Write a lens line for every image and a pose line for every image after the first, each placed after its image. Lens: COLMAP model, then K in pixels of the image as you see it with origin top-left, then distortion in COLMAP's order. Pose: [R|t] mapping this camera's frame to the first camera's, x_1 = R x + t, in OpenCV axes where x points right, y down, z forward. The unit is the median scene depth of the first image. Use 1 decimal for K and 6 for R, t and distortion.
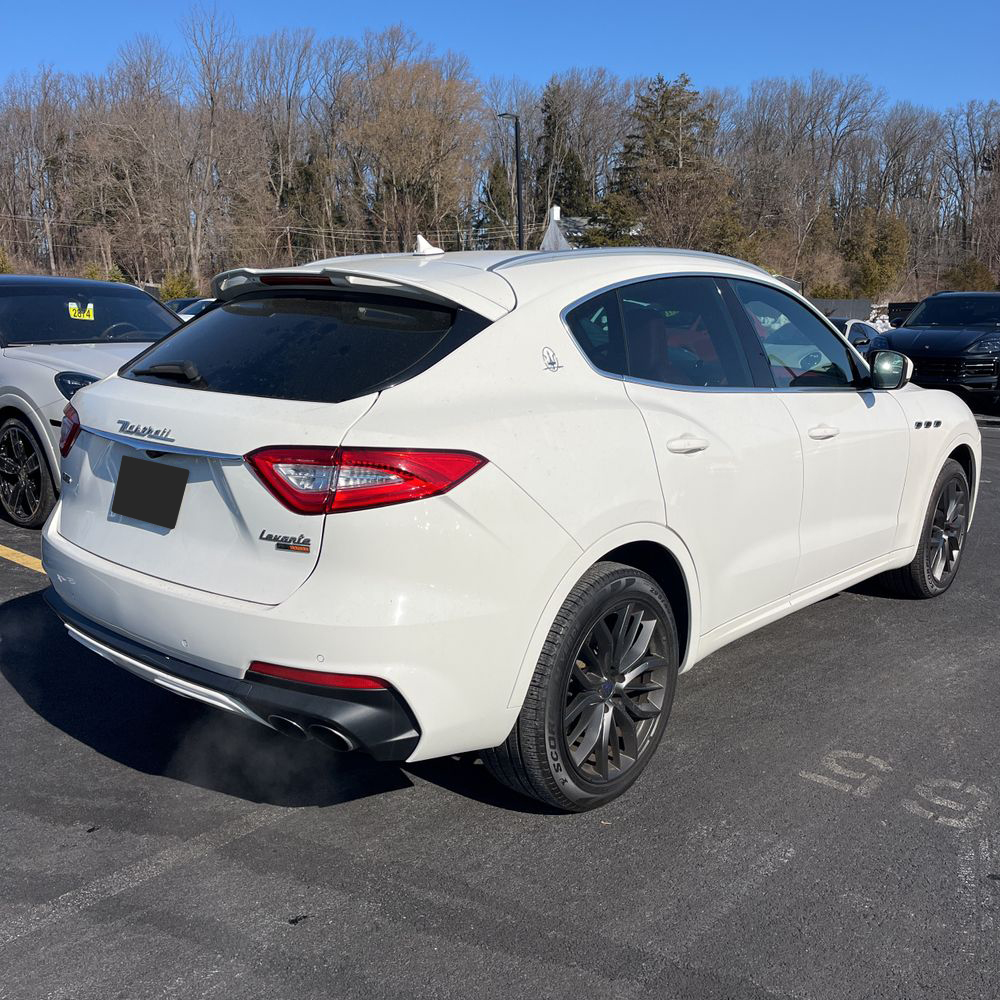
lens RADIAL K [[1033.2, 0, 500.0], [0, 1033.2, 500.0], [0, 0, 1]] dist [0.053803, -0.058412]
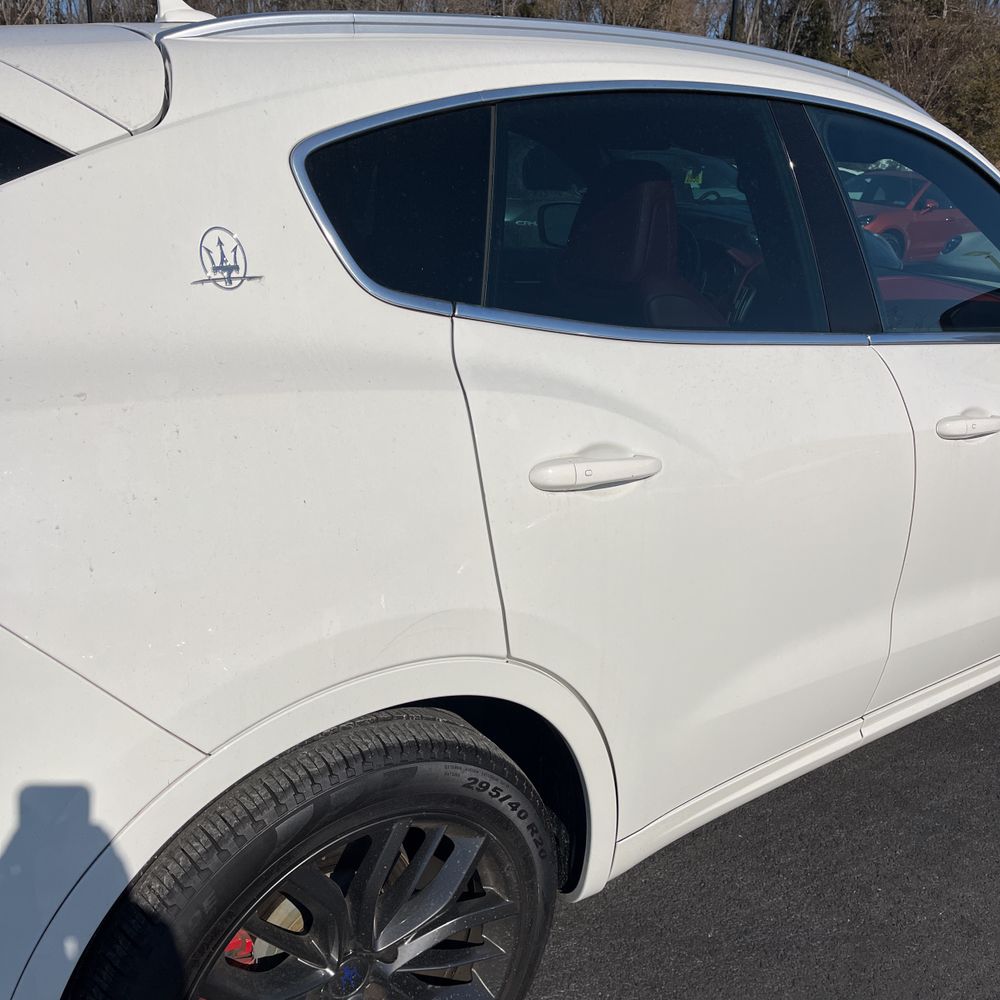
lens RADIAL K [[1033.2, 0, 500.0], [0, 1033.2, 500.0], [0, 0, 1]] dist [0.053803, -0.058412]
pose [[0.978334, 0.108318, -0.176436, 0.178559], [-0.084995, 0.987223, 0.134787, -0.078701], [0.188782, -0.116870, 0.975040, 0.449176]]
